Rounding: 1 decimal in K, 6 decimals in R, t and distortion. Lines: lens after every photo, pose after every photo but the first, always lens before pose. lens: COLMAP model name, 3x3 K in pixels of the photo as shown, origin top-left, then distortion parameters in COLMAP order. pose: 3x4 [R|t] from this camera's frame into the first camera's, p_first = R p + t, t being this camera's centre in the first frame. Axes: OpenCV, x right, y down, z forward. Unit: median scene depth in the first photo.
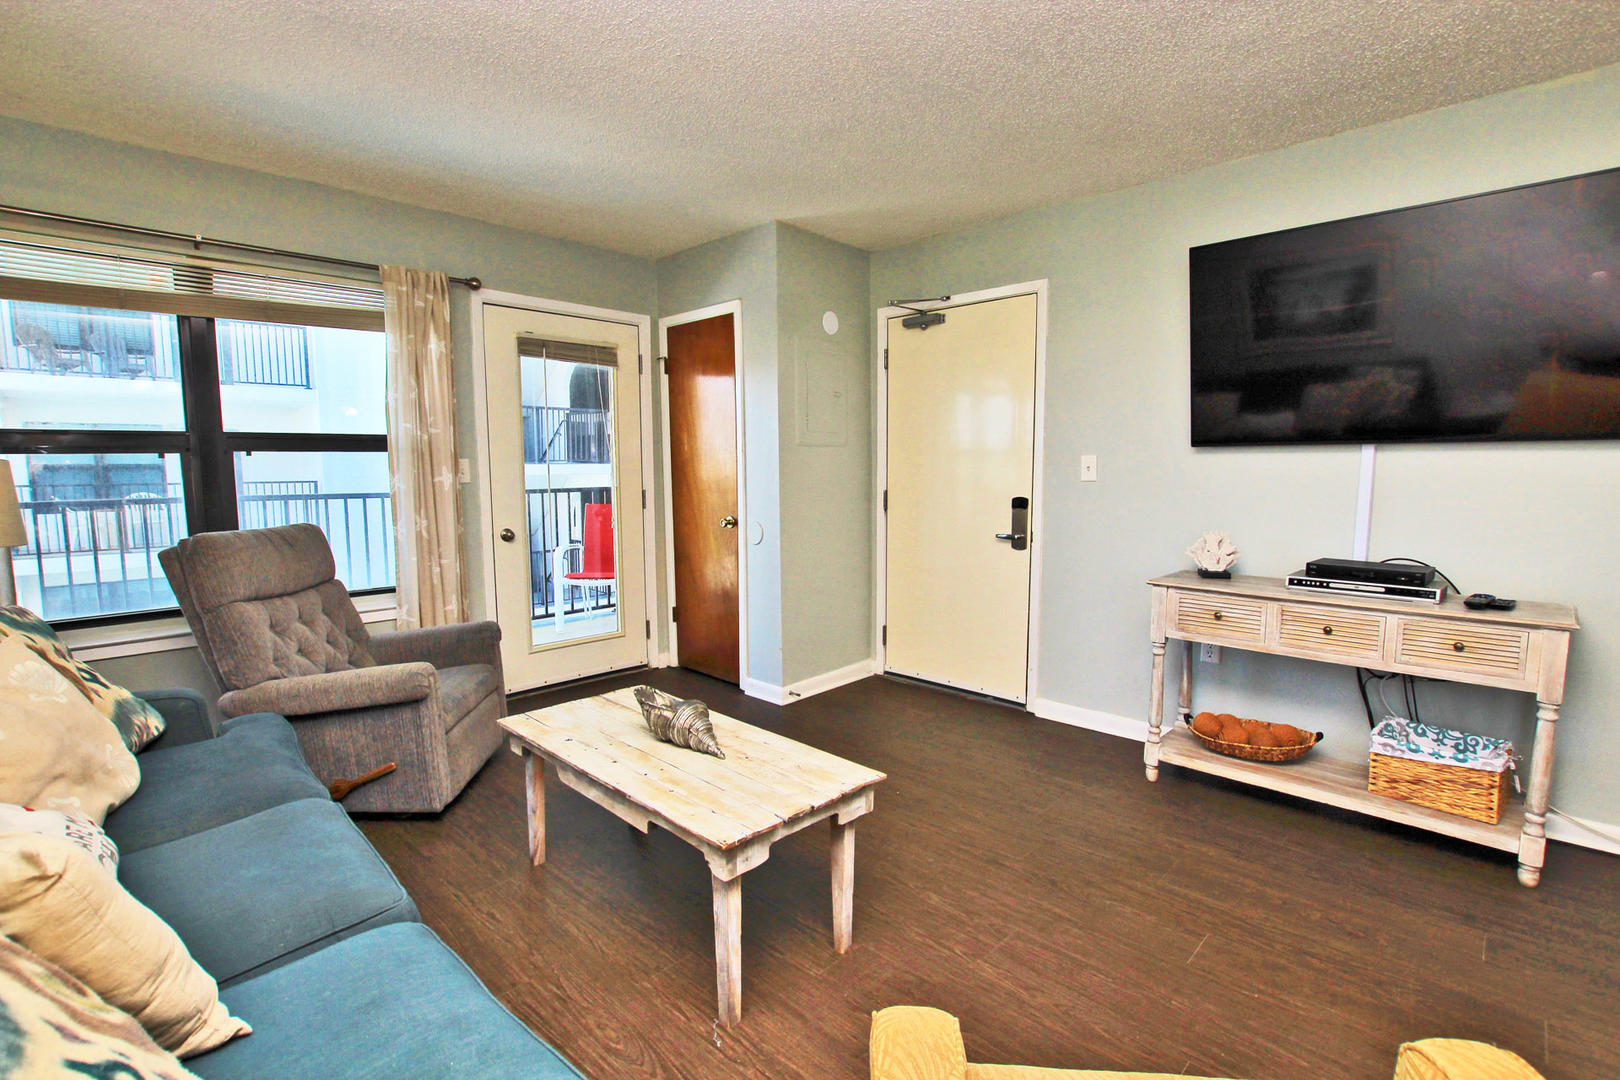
lens RADIAL K [[751.9, 0, 811.8], [0, 751.9, 545.4], [0, 0, 1]] dist [-0.035093, 0.005955]
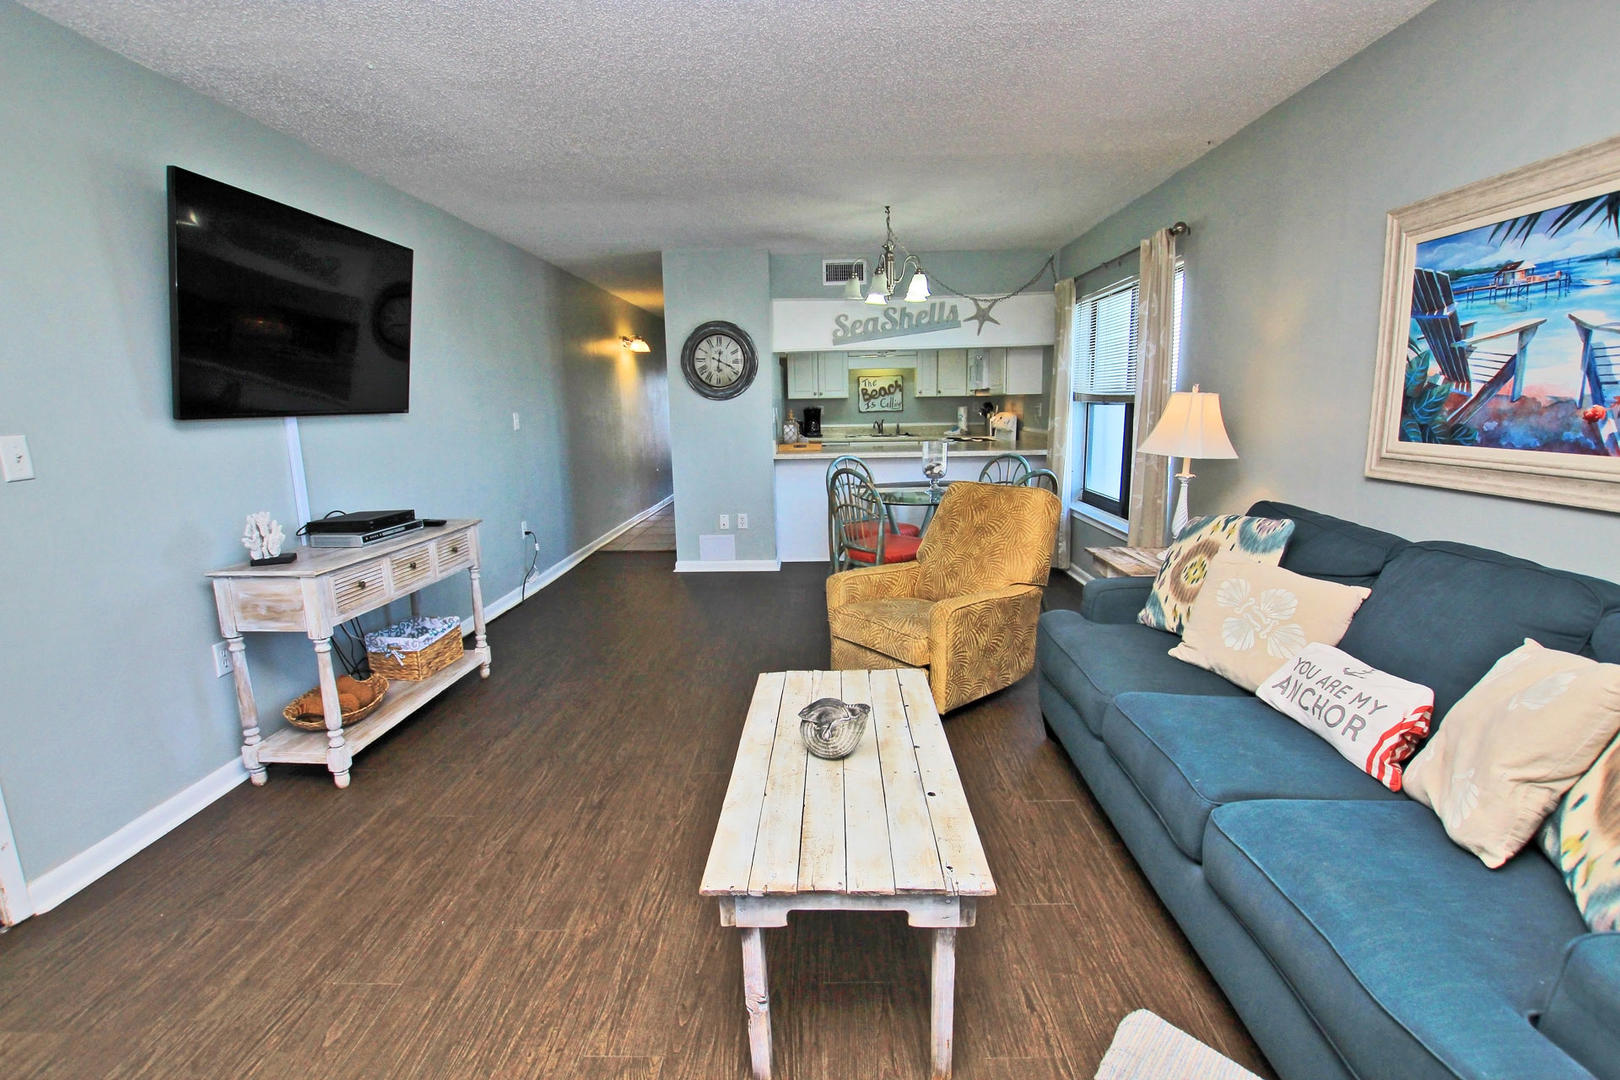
lens RADIAL K [[751.9, 0, 811.8], [0, 751.9, 545.4], [0, 0, 1]] dist [-0.035093, 0.005955]
pose [[-0.682422, -0.119607, 0.721106, -0.478321], [0.096181, 0.963251, 0.250792, -0.122042], [-0.724603, 0.240503, -0.645840, 0.950134]]
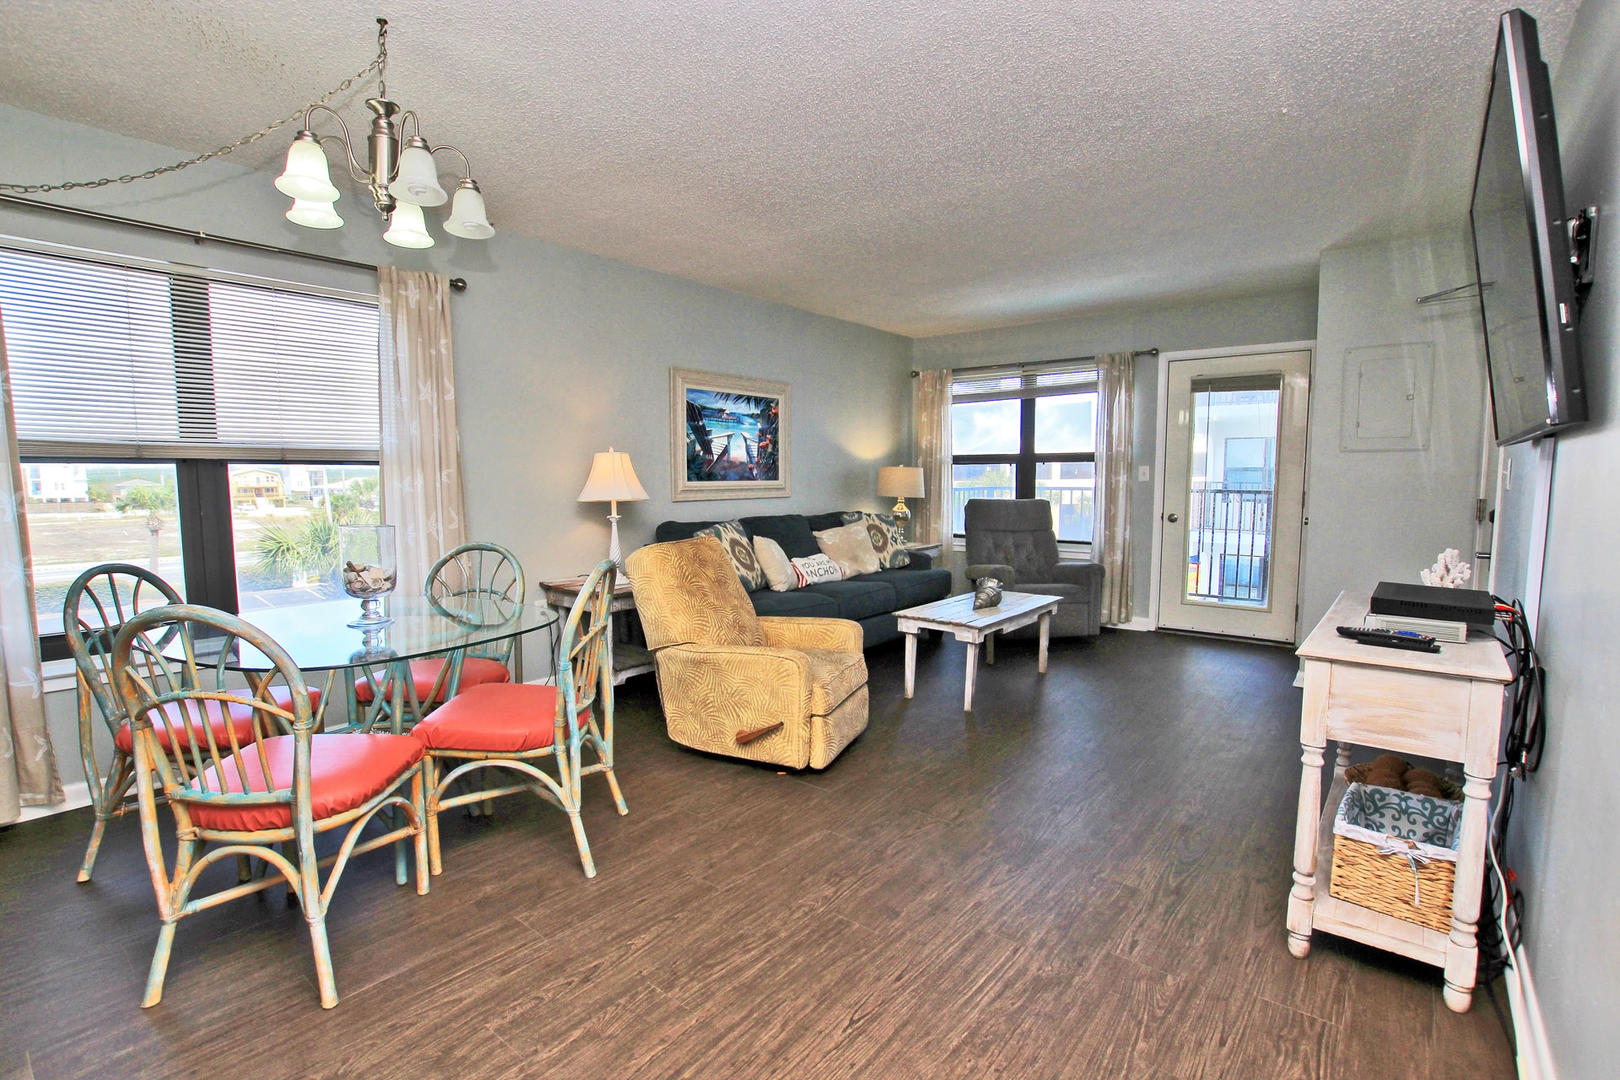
lens RADIAL K [[751.9, 0, 811.8], [0, 751.9, 545.4], [0, 0, 1]] dist [-0.035093, 0.005955]
pose [[0.092577, 0.098934, -0.990778, 1.110460], [-0.101943, 0.990764, 0.089407, -0.022298], [0.990473, 0.092726, 0.101807, 0.186333]]
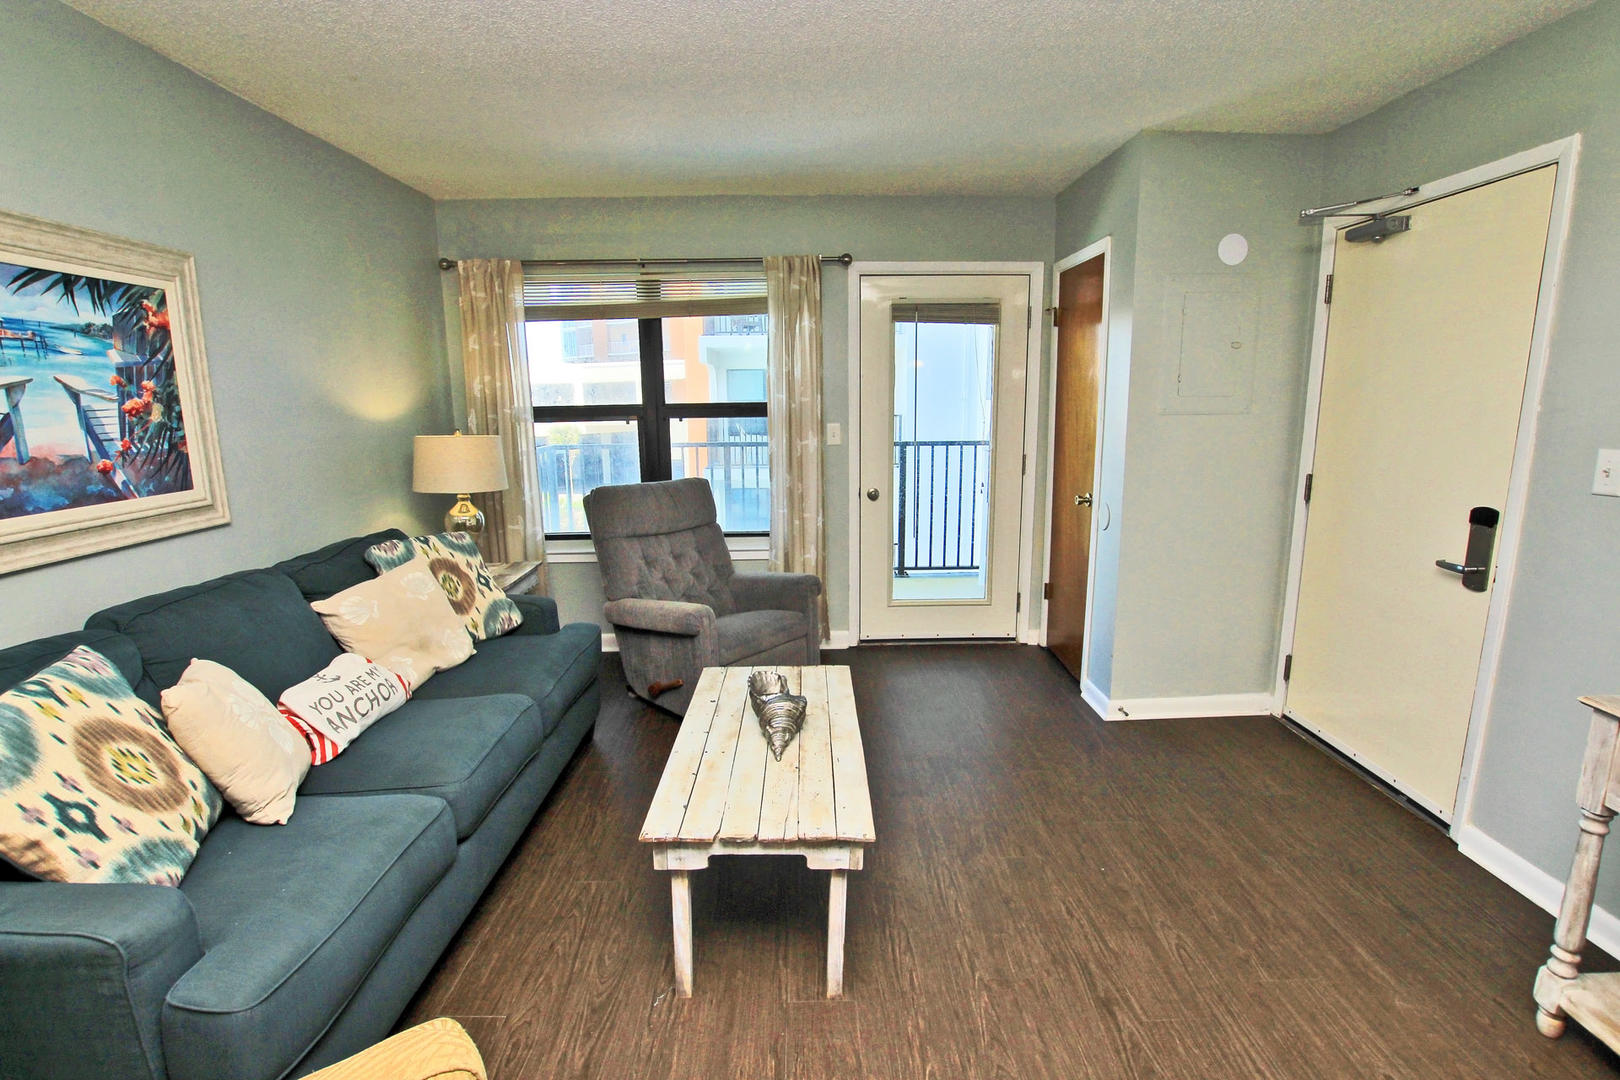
lens RADIAL K [[772.5, 0, 810.0], [0, 772.5, 540.0], [0, 0, 1]] dist [-0.034161, 0.007927]
pose [[0.706250, 0.127071, -0.696465, 0.351667], [-0.065843, 0.991286, 0.114093, -0.078833], [0.704894, -0.034721, 0.708463, 0.173536]]
